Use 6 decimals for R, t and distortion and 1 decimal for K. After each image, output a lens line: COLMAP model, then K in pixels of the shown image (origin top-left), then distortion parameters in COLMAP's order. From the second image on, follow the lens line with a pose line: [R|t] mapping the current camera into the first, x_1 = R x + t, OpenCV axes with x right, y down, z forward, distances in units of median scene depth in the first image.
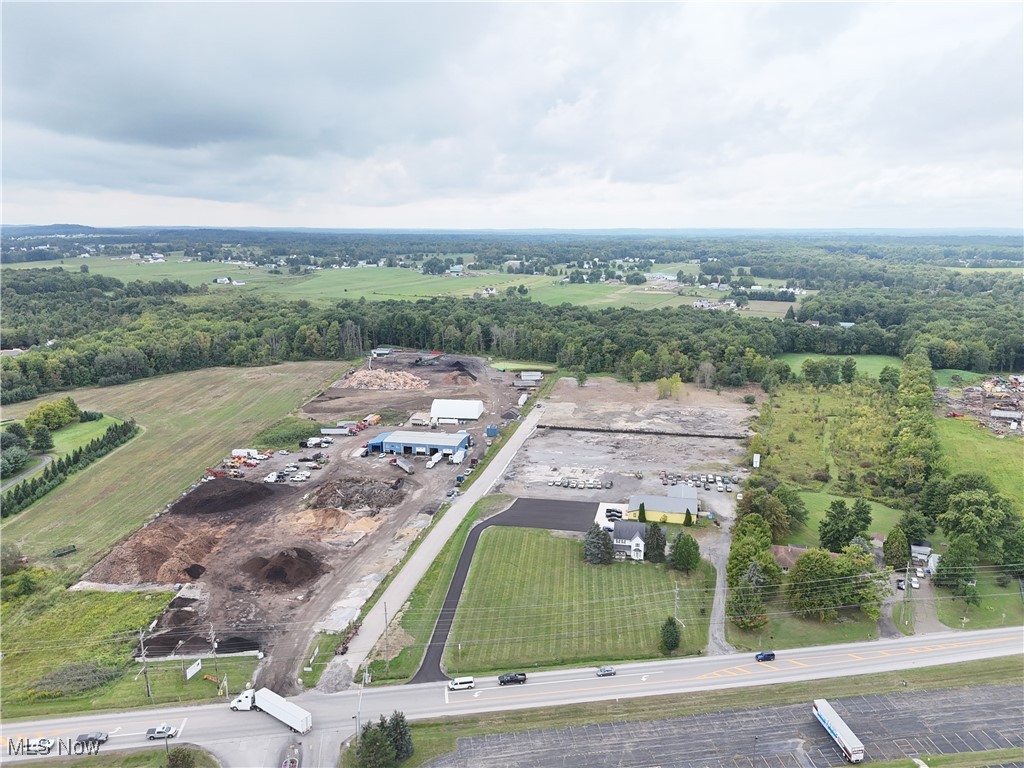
lens RADIAL K [[746.6, 0, 505.9], [0, 746.6, 386.1], [0, 0, 1]] dist [0.069765, -0.059974]
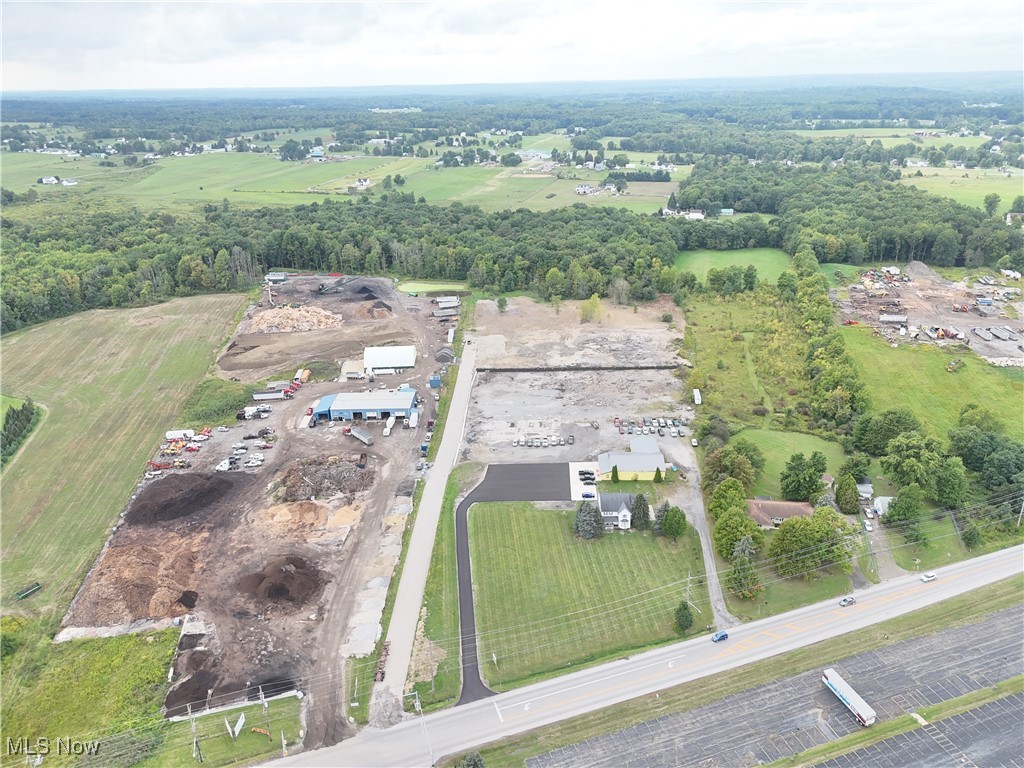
lens RADIAL K [[746.6, 0, 505.9], [0, 746.6, 386.1], [0, 0, 1]] dist [0.069765, -0.059974]
pose [[0.981402, -0.094450, 0.167119, -0.110066], [0.064344, 0.982073, 0.177181, -0.123441], [-0.180858, -0.163132, 0.969886, 0.025017]]
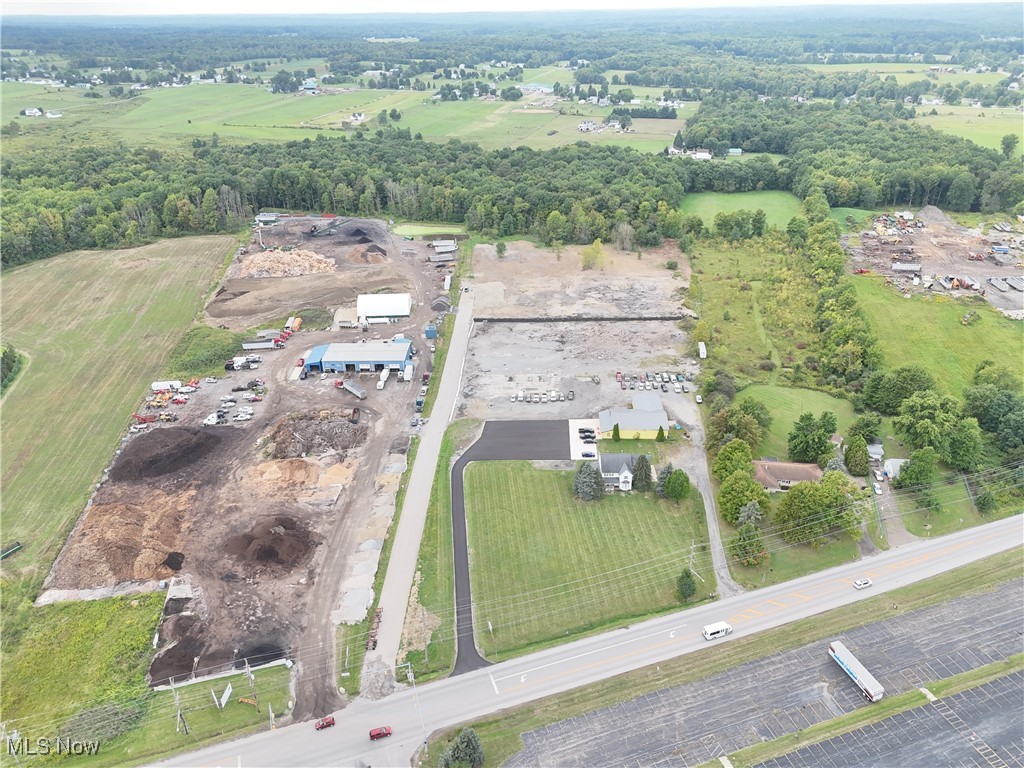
lens RADIAL K [[746.6, 0, 505.9], [0, 746.6, 386.1], [0, 0, 1]] dist [0.069765, -0.059974]
pose [[0.981745, -0.100471, 0.161499, -0.102039], [0.057177, 0.965719, 0.253214, -0.130668], [-0.181404, -0.239357, 0.953835, 0.063137]]
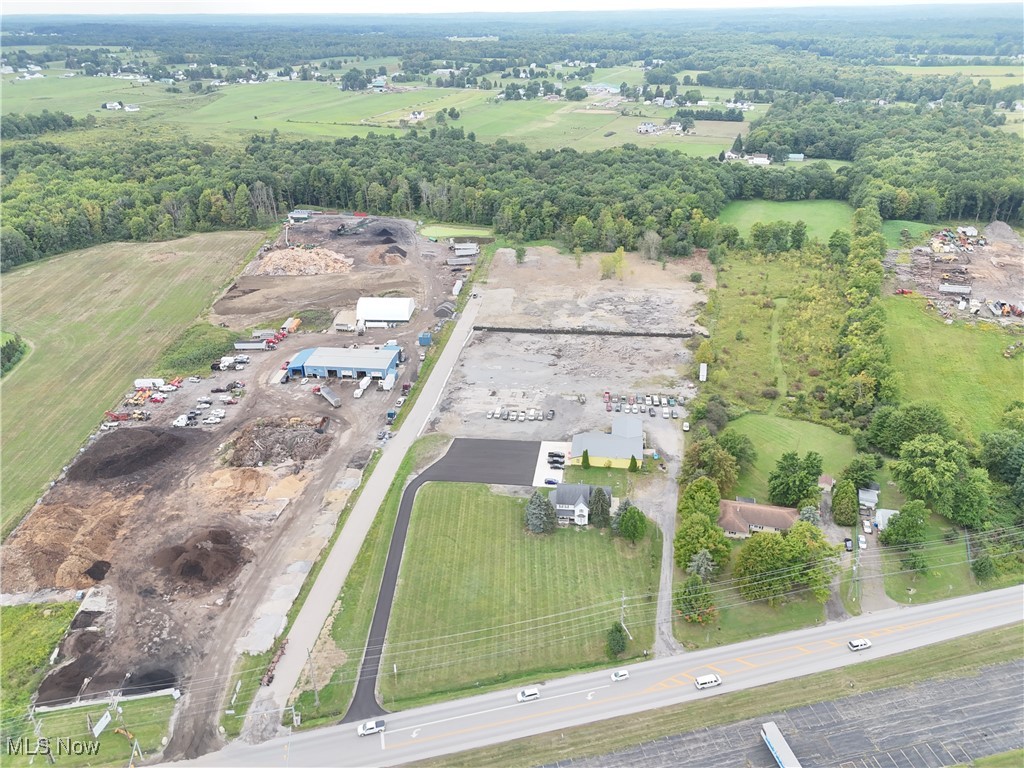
lens RADIAL K [[746.6, 0, 505.9], [0, 746.6, 386.1], [0, 0, 1]] dist [0.069765, -0.059974]
pose [[0.996213, -0.052313, 0.069441, 0.017261], [0.033405, 0.967723, 0.249794, -0.132570], [-0.080267, -0.246528, 0.965806, 0.100553]]
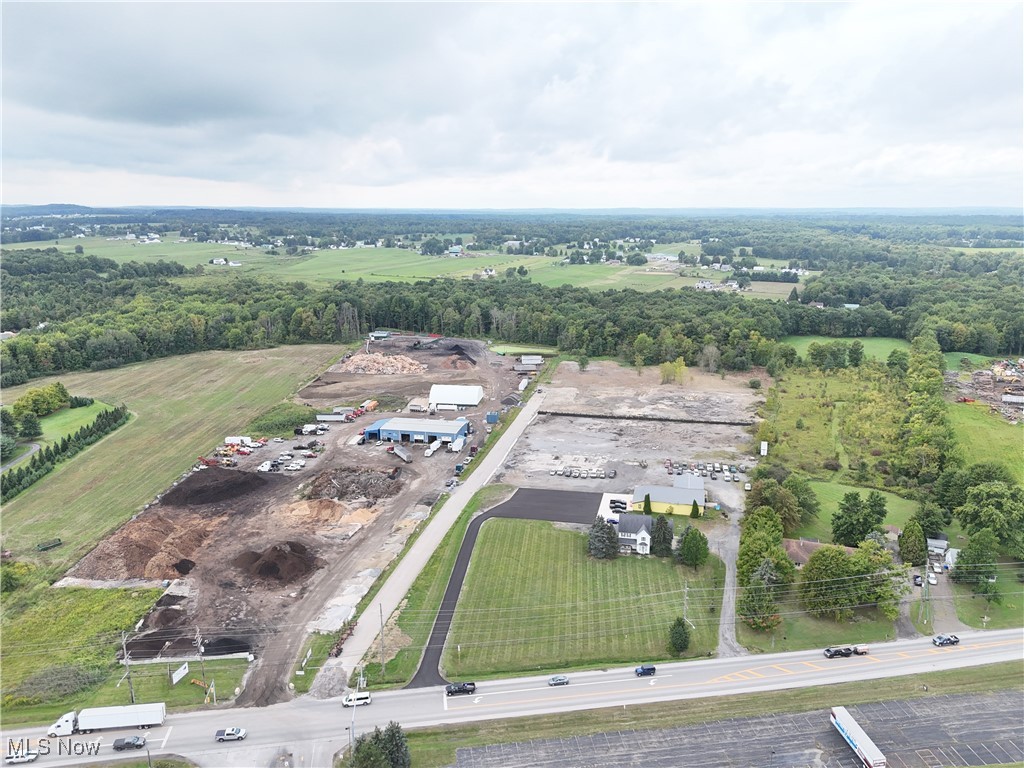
lens RADIAL K [[746.6, 0, 505.9], [0, 746.6, 386.1], [0, 0, 1]] dist [0.069765, -0.059974]
pose [[0.999999, -0.000858, 0.000837, -0.001354], [0.000837, 0.999675, 0.025461, -0.006799], [-0.000859, -0.025460, 0.999675, 0.030741]]
